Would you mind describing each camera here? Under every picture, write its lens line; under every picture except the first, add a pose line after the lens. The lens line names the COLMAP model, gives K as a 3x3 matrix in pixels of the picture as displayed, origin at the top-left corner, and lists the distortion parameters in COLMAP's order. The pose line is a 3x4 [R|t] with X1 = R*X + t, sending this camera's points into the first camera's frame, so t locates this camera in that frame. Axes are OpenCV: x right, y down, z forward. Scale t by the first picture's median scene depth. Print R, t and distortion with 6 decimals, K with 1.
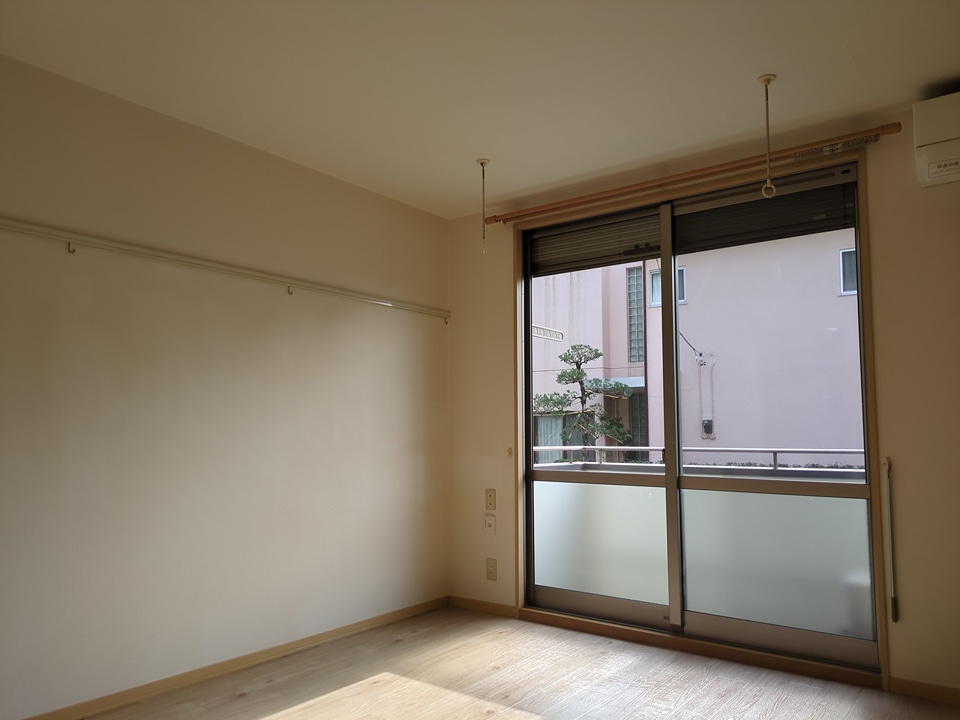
lens RADIAL K [[688.9, 0, 465.2], [0, 688.9, 373.7], [0, 0, 1]] dist [0.006736, 0.000109]
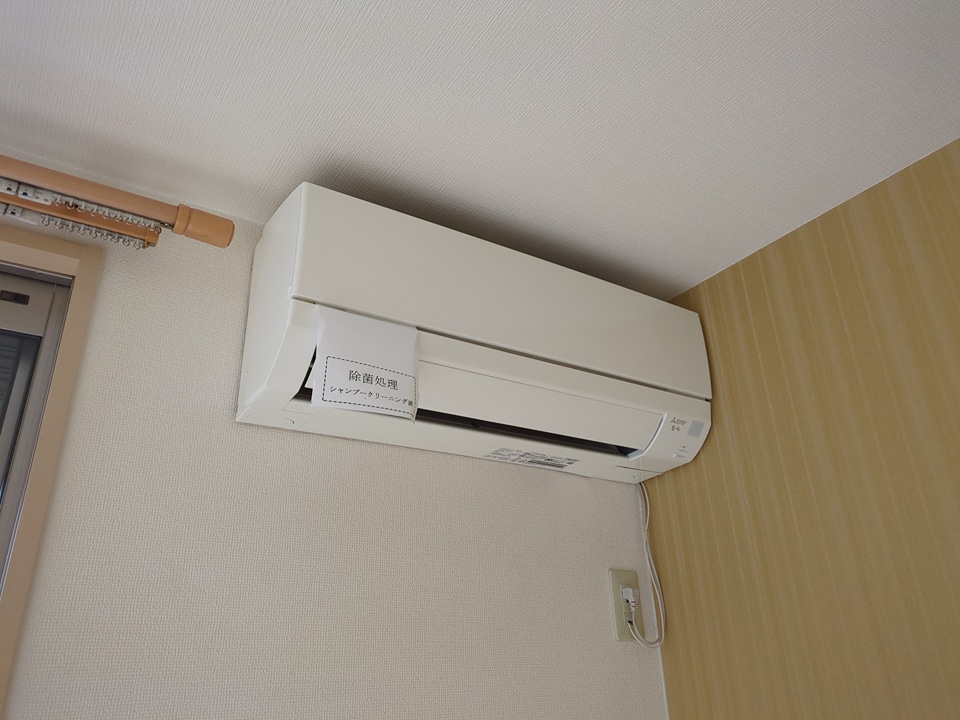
lens RADIAL K [[718.7, 0, 480.0], [0, 718.7, 360.0], [0, 0, 1]] dist [0.019349, -0.005502]
pose [[0.328909, 0.374187, 0.867065, 0.345032], [-0.053554, 0.924063, -0.378470, -0.152859], [-0.942842, 0.078048, 0.323972, 0.696638]]
